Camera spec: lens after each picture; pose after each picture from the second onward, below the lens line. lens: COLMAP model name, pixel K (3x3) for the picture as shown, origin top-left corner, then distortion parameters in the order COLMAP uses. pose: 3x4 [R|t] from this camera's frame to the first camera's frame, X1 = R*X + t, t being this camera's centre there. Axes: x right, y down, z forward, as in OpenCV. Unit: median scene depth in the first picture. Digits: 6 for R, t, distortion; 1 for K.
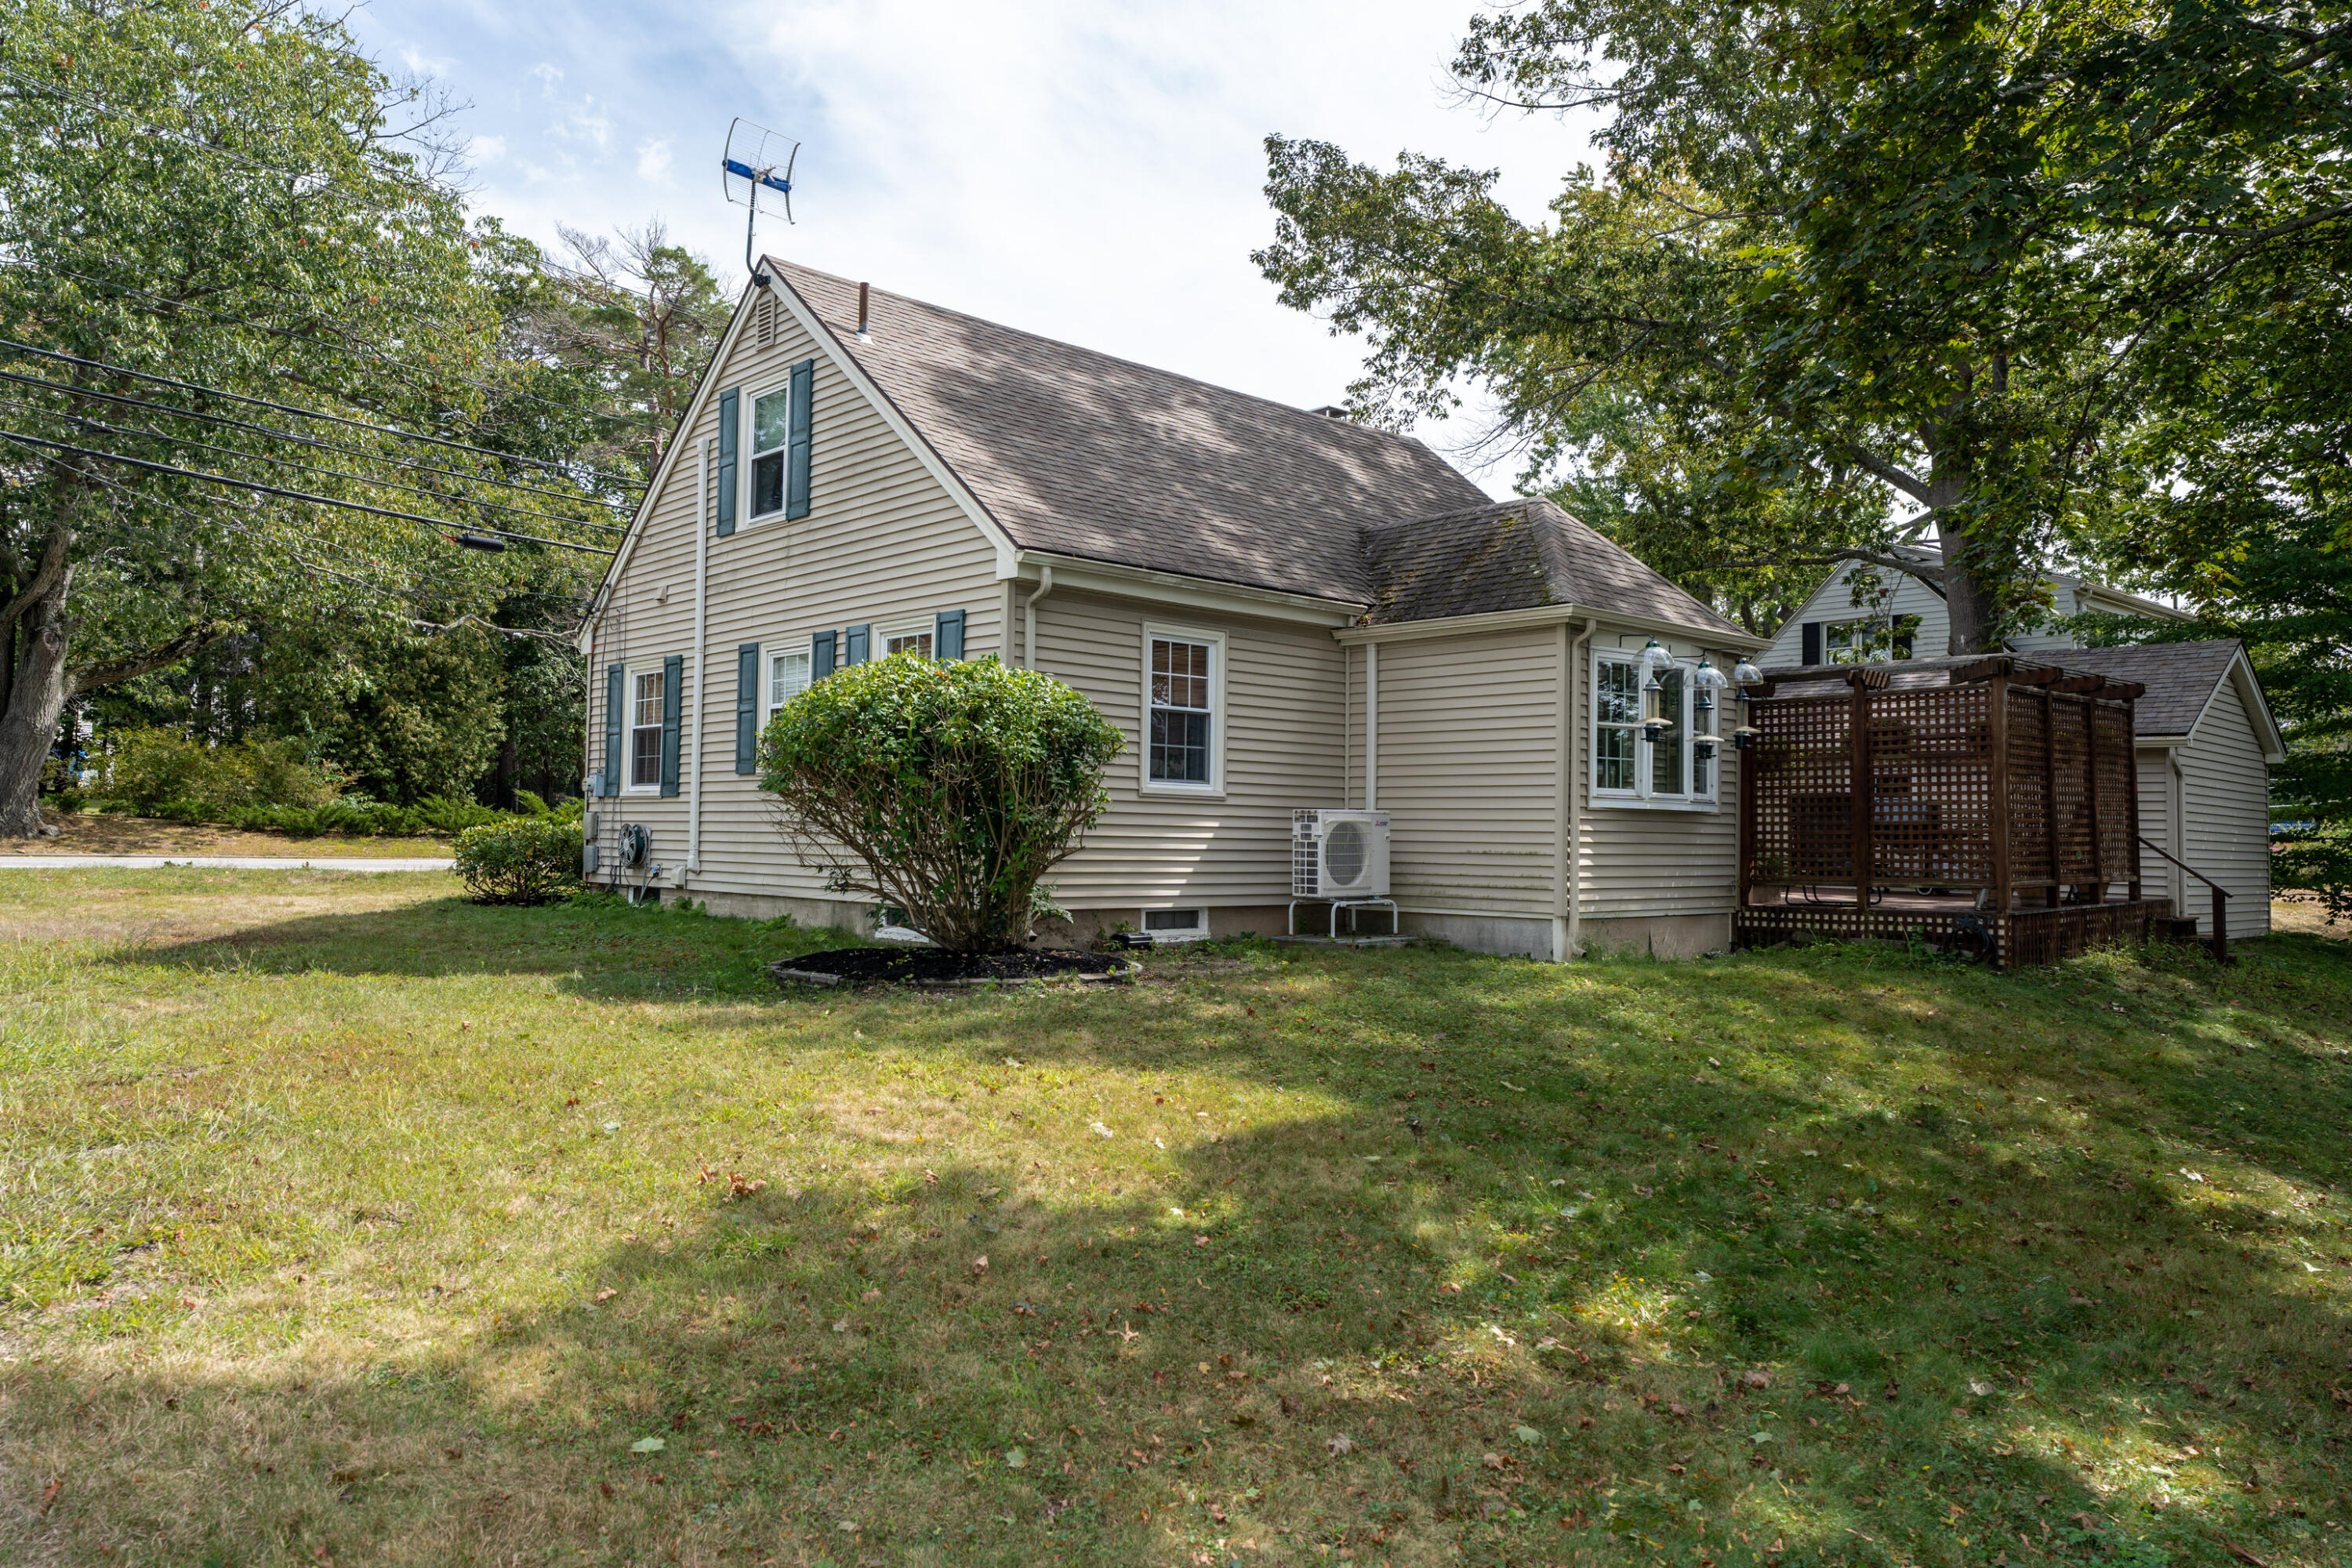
lens RADIAL K [[1657.9, 0, 1176.0], [0, 1657.9, 784.0], [0, 0, 1]] dist [-0.003378, -0.000549]
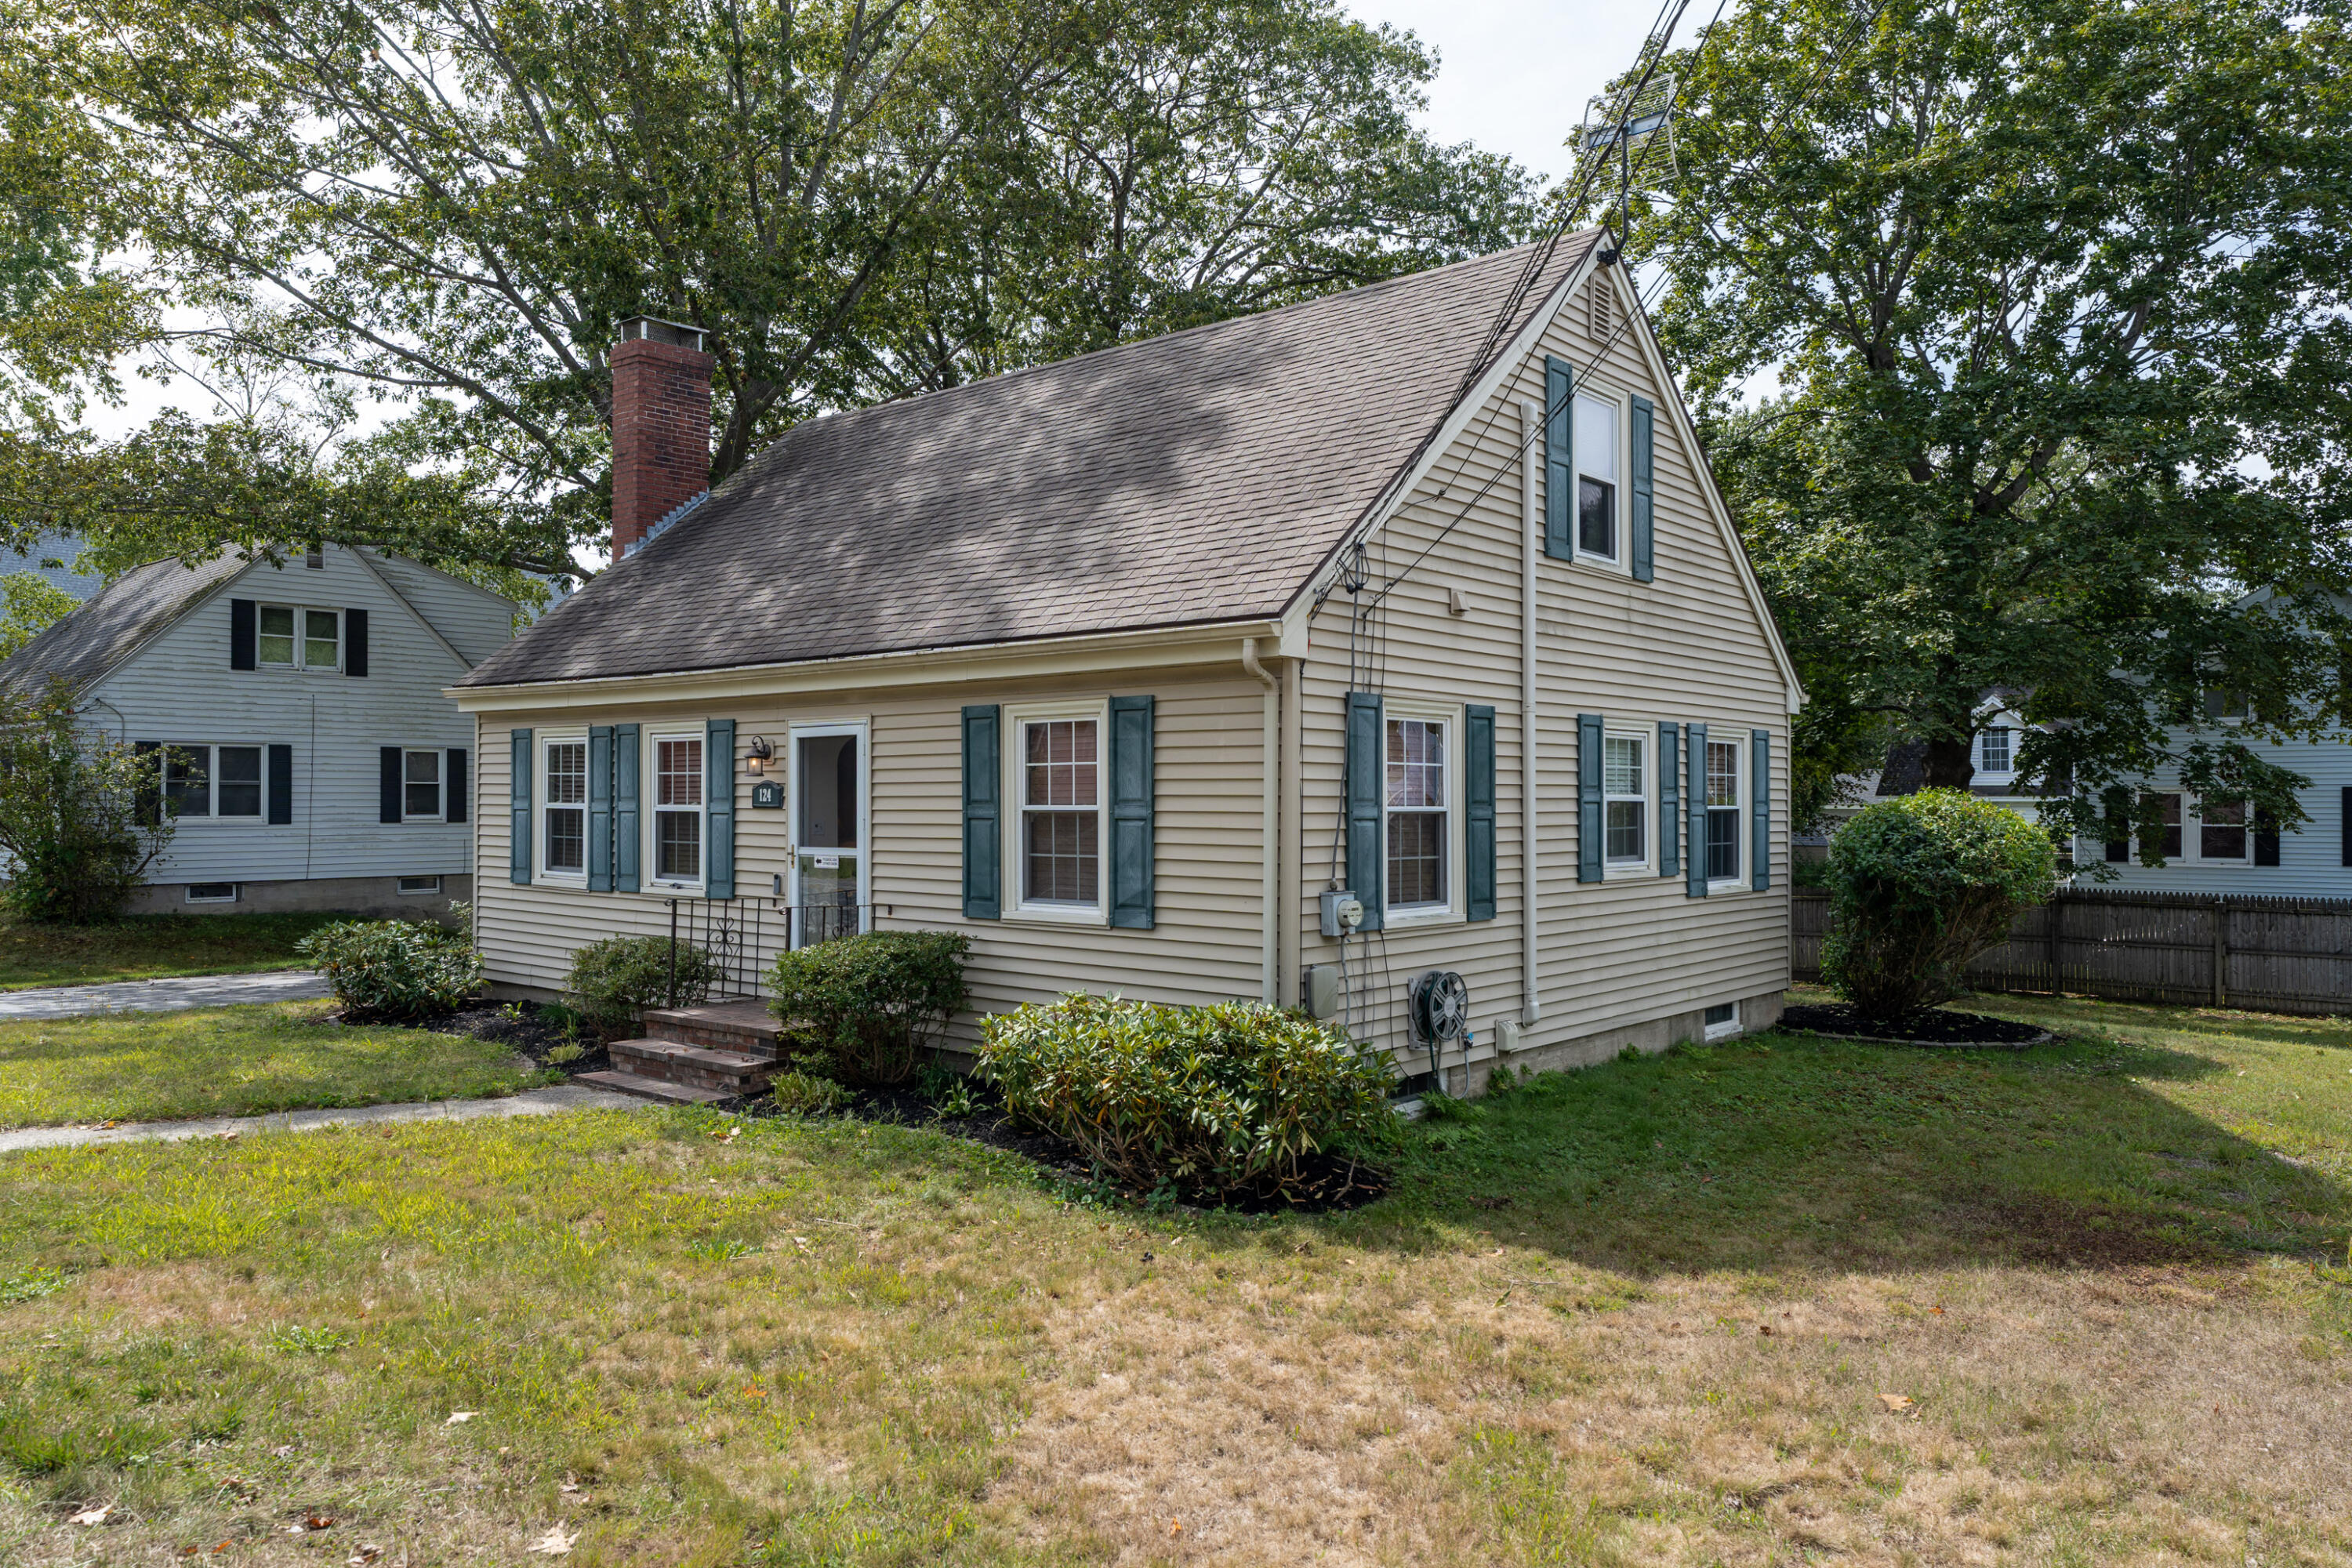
lens RADIAL K [[1611.5, 0, 1176.0], [0, 1611.5, 784.0], [0, 0, 1]] dist [0.002498, 0.000186]
pose [[-0.109907, -0.003209, 0.993937, -0.988795], [-0.038635, 0.999253, -0.001046, -0.043634], [-0.993191, -0.038516, -0.109949, 1.272820]]
